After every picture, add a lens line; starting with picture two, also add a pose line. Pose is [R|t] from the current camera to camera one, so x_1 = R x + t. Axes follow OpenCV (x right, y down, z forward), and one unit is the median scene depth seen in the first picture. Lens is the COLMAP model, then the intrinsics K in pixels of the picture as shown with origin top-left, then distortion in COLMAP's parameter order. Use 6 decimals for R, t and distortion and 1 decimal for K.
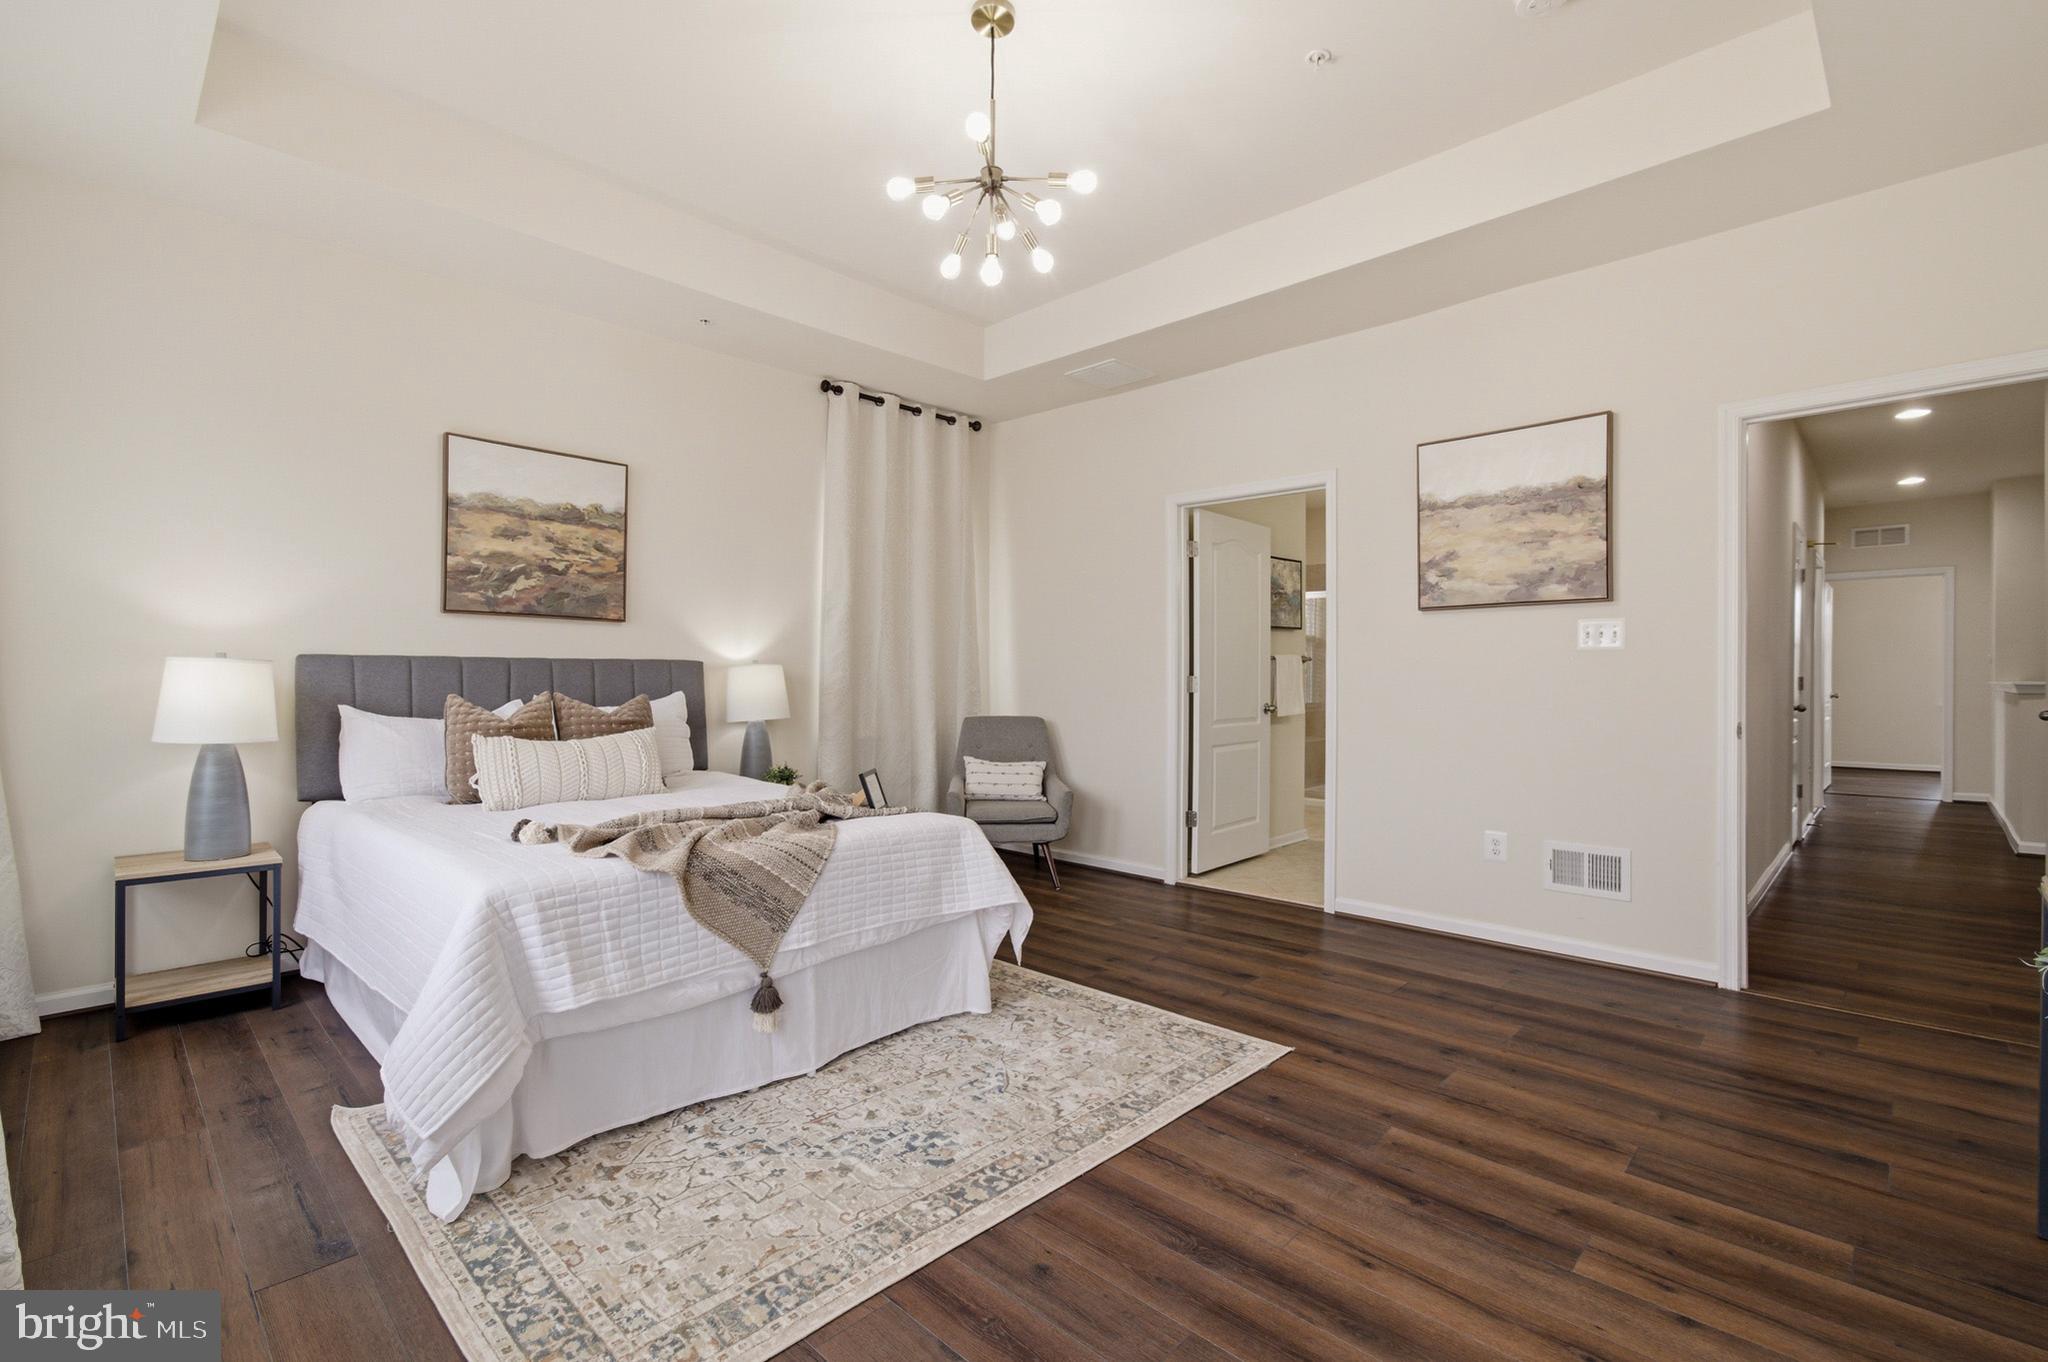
lens RADIAL K [[920.2, 0, 1016.0], [0, 920.2, 691.0], [0, 0, 1]] dist [0.005497, 0.000723]
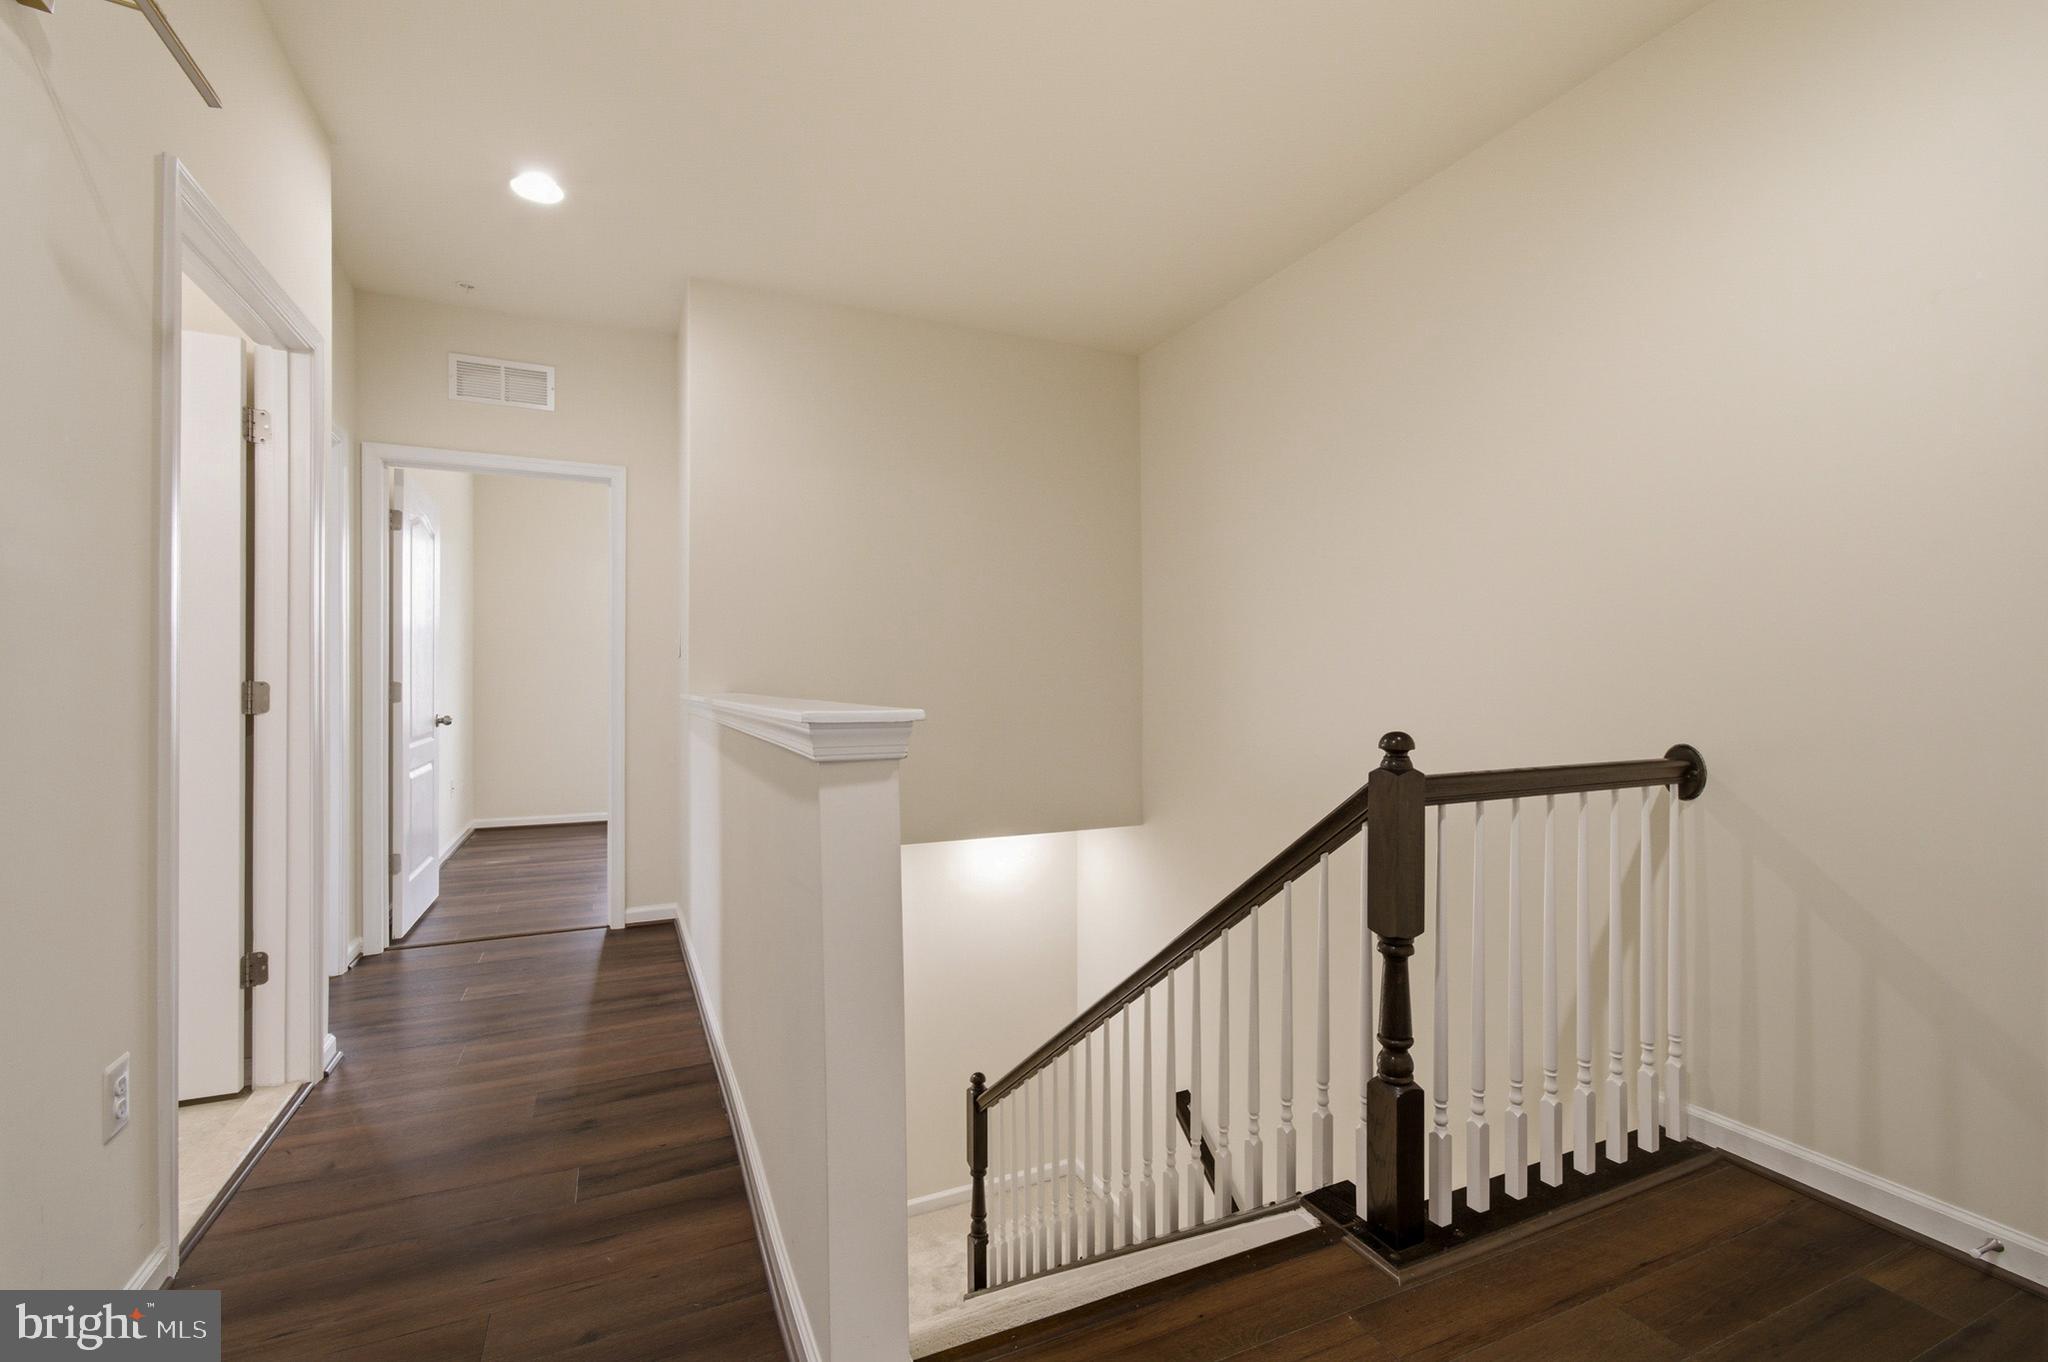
lens RADIAL K [[920.2, 0, 1017.4], [0, 920.2, 682.4], [0, 0, 1]] dist [0.005497, 0.000723]
pose [[0.347568, -0.002824, 0.937651, 0.511840], [0.003229, 0.999993, 0.001815, -0.009113], [-0.937649, 0.002397, 0.347575, 0.518953]]
